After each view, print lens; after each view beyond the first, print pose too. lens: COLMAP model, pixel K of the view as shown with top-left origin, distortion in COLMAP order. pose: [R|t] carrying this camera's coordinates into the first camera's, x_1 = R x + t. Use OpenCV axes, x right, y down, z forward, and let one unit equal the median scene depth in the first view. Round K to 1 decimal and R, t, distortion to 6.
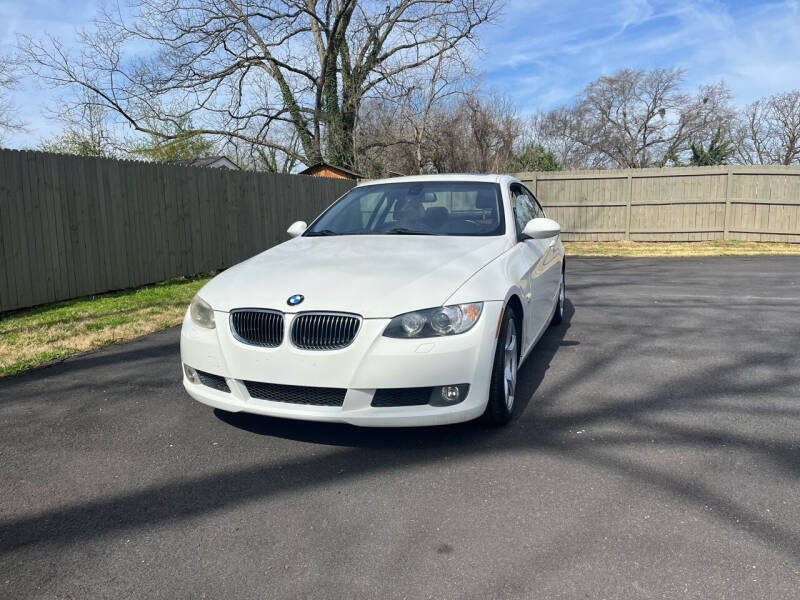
lens RADIAL K [[599.1, 0, 420.1], [0, 599.1, 293.4], [0, 0, 1]] dist [0.068829, -0.092951]
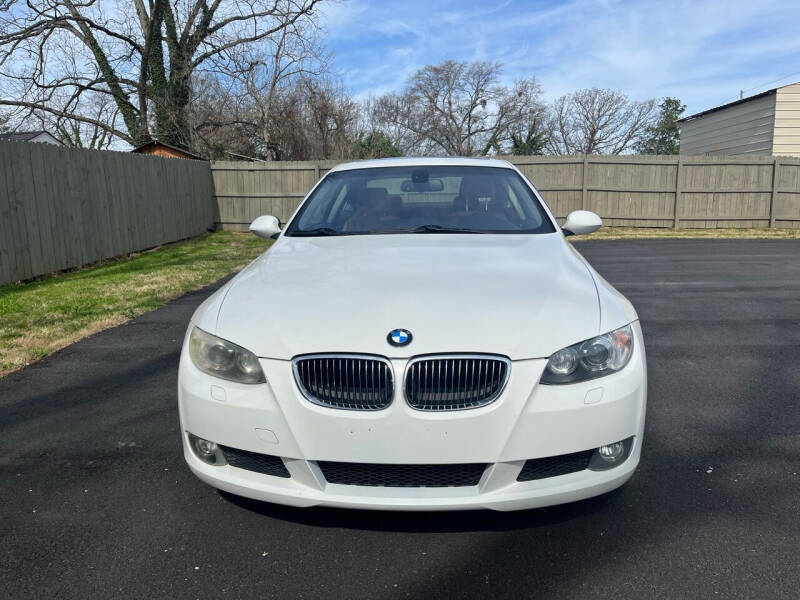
lens RADIAL K [[599.1, 0, 415.4], [0, 599.1, 291.5], [0, 0, 1]] dist [0.068829, -0.092951]
pose [[0.963028, -0.041361, 0.266207, -0.084931], [0.035630, 0.999018, 0.026324, -0.013661], [-0.267034, -0.015866, 0.963556, 0.076828]]
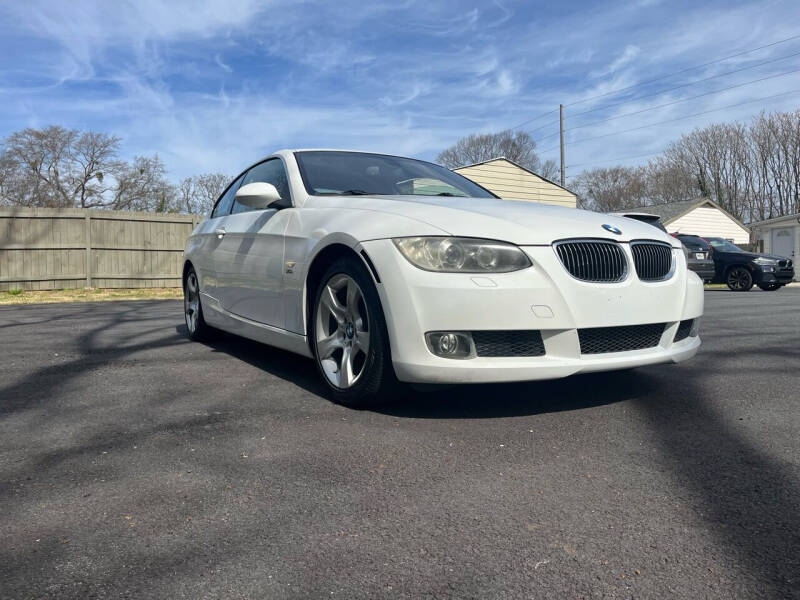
lens RADIAL K [[599.1, 0, 409.7], [0, 599.1, 293.6], [0, 0, 1]] dist [0.068829, -0.092951]
pose [[0.643574, -0.013471, 0.765265, -0.241978], [0.100092, 0.992740, -0.066700, 0.029864], [-0.758811, 0.119523, 0.640250, 0.155260]]
